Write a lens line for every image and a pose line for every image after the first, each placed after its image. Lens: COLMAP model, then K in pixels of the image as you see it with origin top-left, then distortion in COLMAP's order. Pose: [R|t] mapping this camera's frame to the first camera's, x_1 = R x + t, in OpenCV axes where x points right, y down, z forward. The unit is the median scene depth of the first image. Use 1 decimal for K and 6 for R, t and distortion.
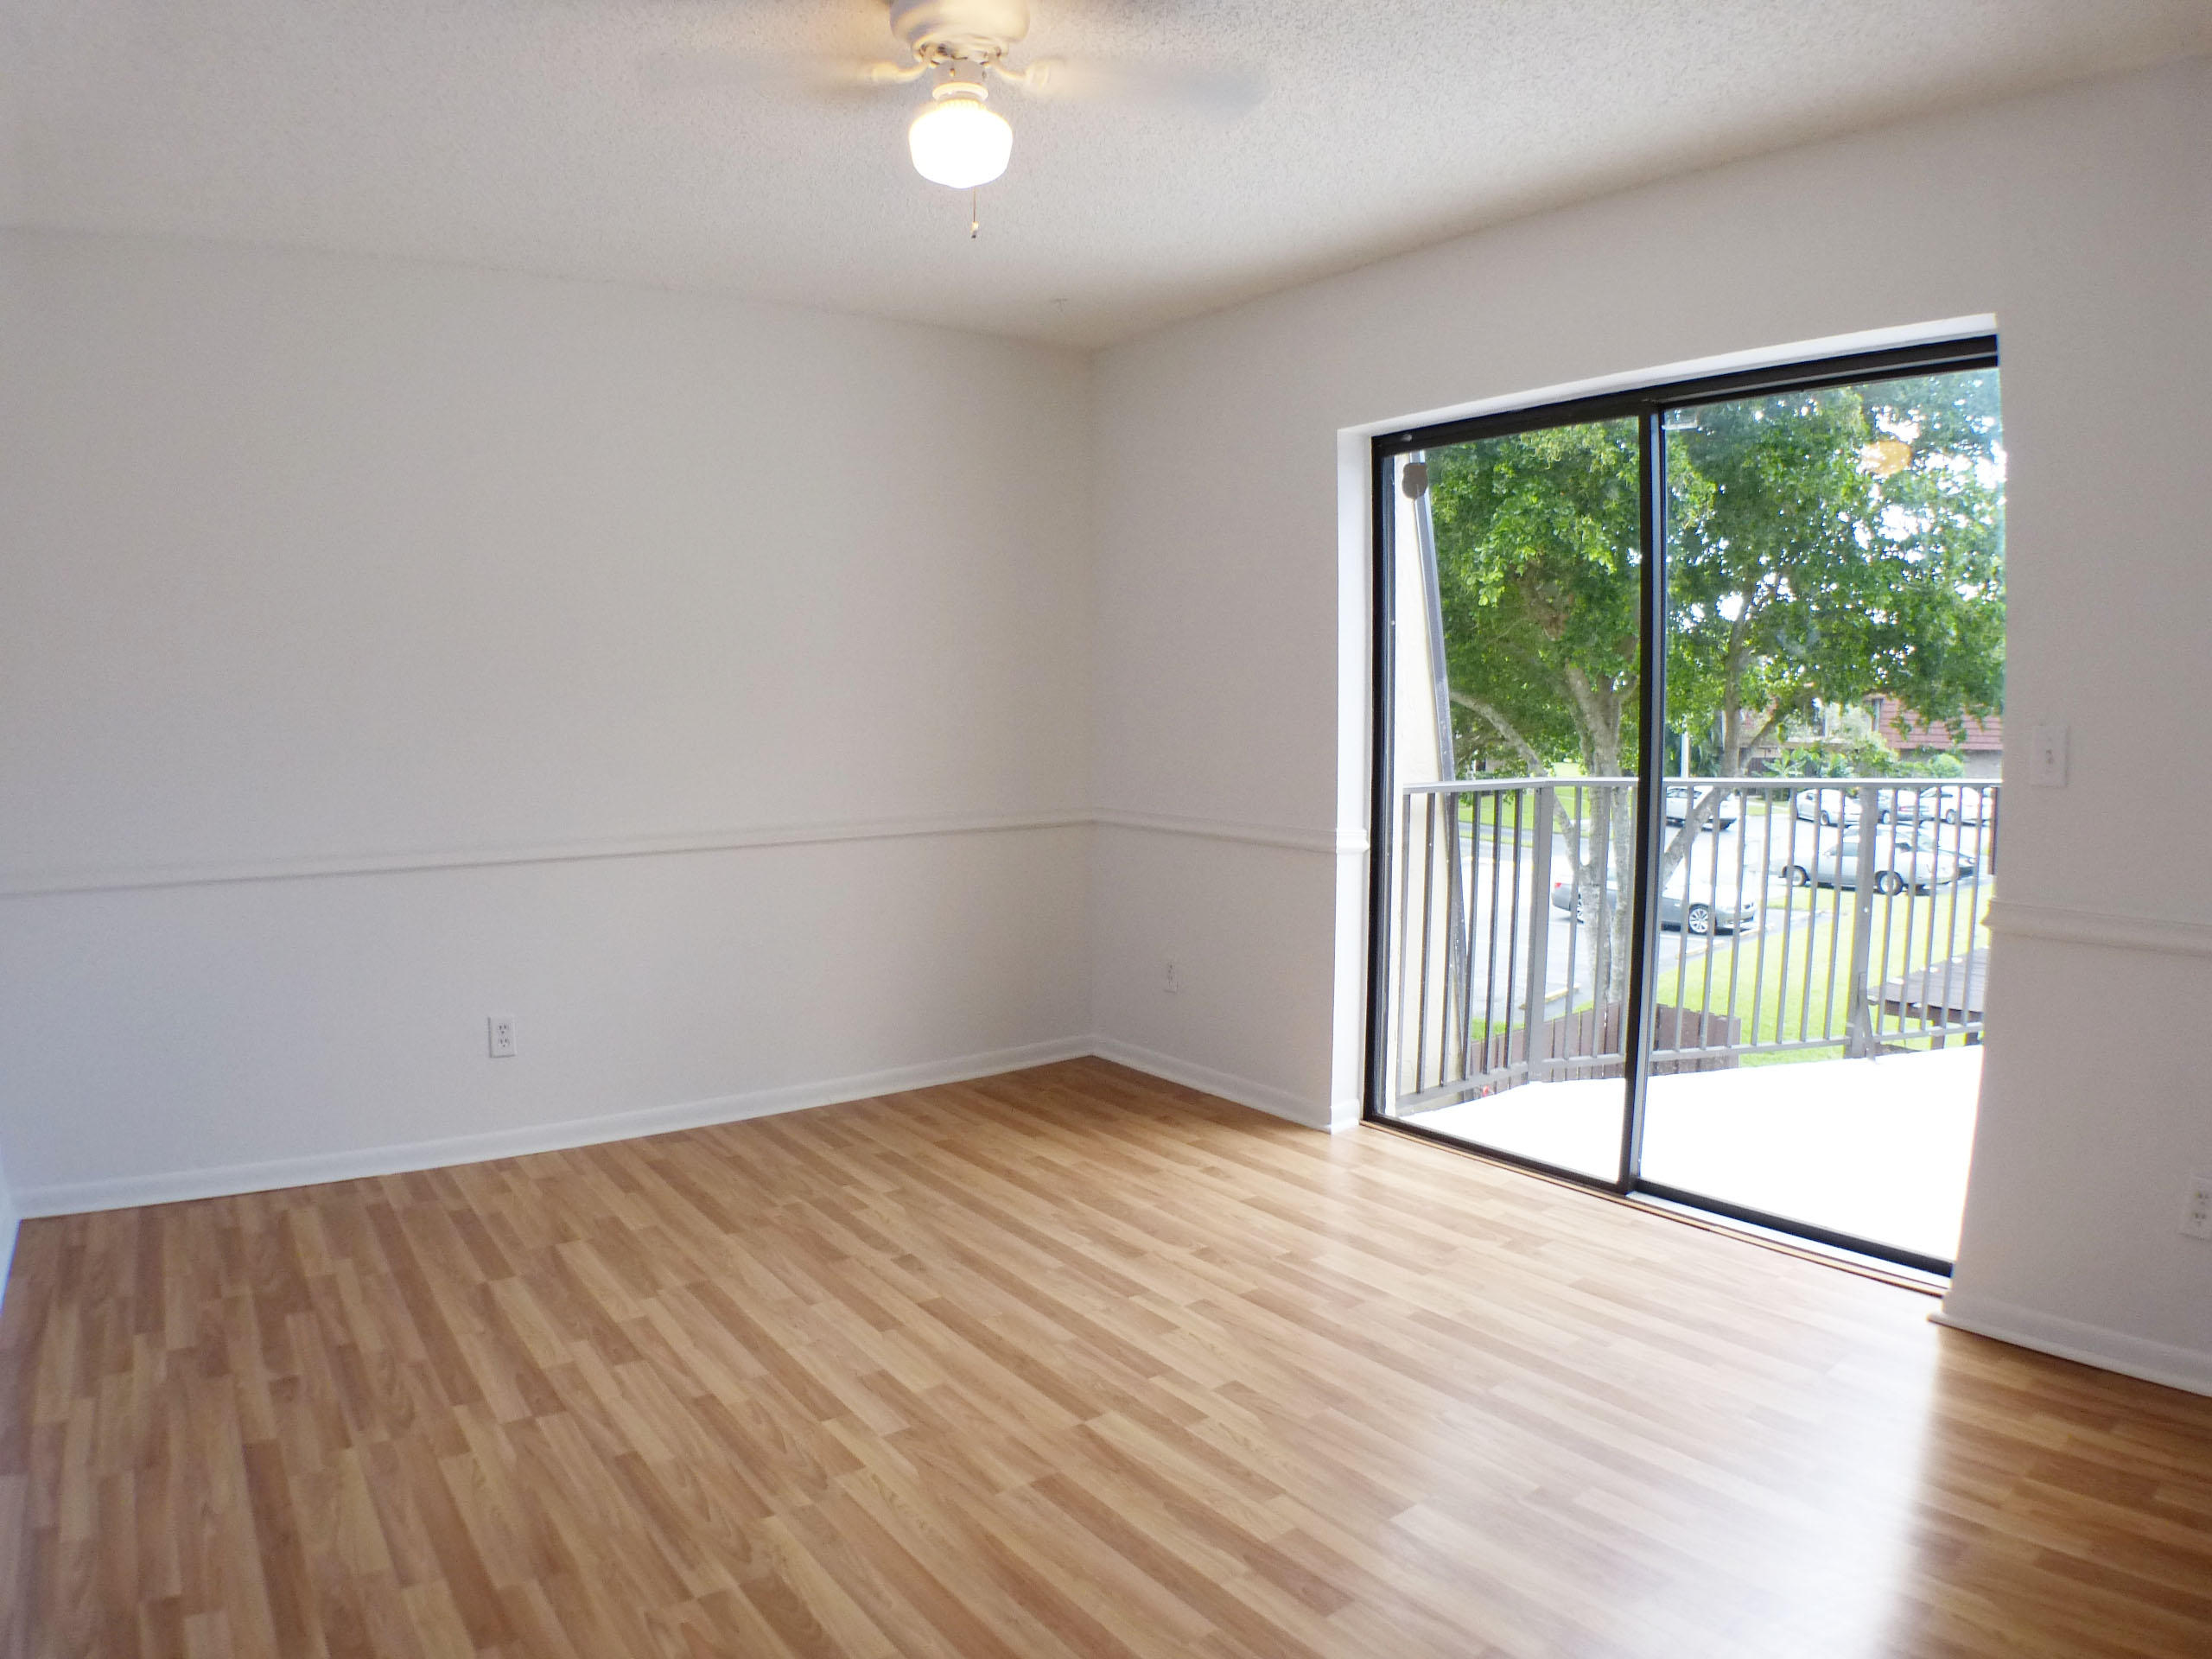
lens RADIAL K [[1369.1, 0, 1100.3], [0, 1369.1, 822.3], [0, 0, 1]] dist [-0.214453, 0.045840]
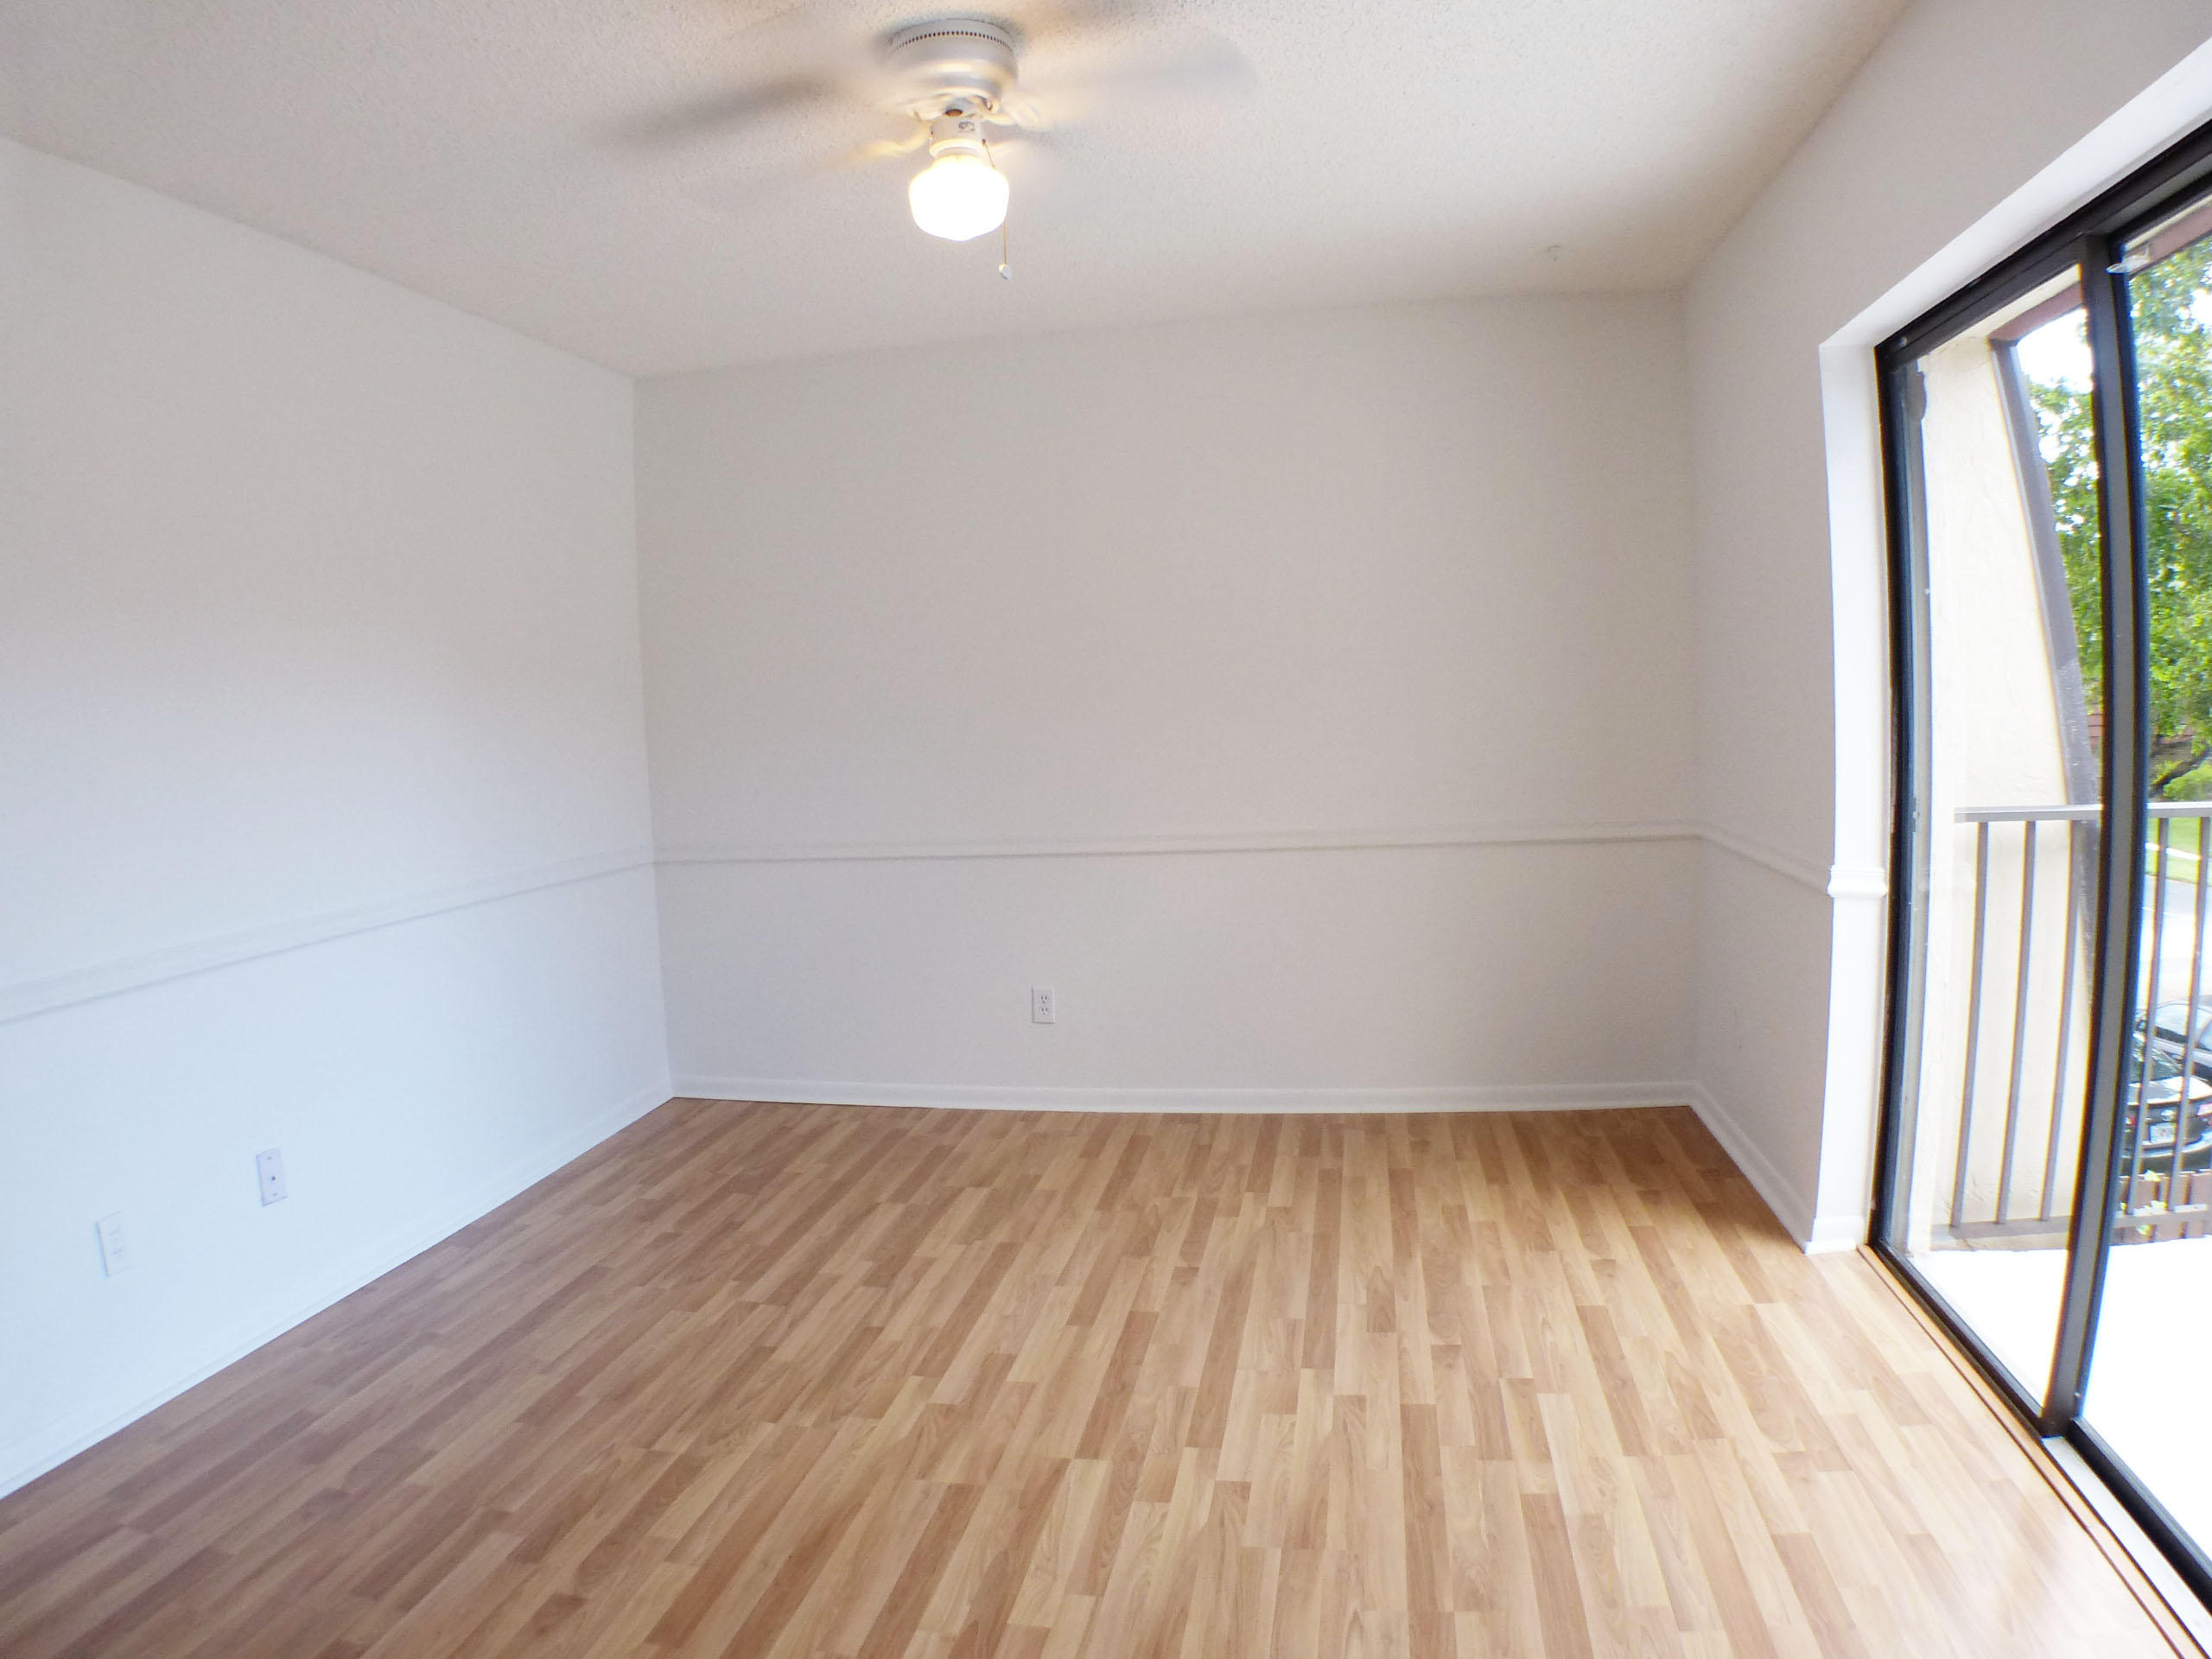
lens RADIAL K [[1369.1, 0, 1100.3], [0, 1369.1, 822.3], [0, 0, 1]] dist [-0.214453, 0.045840]
pose [[0.675977, 0.036663, -0.736010, 0.518101], [-0.020616, 0.999312, 0.030844, -0.040688], [0.736635, -0.005676, 0.676267, 0.253775]]
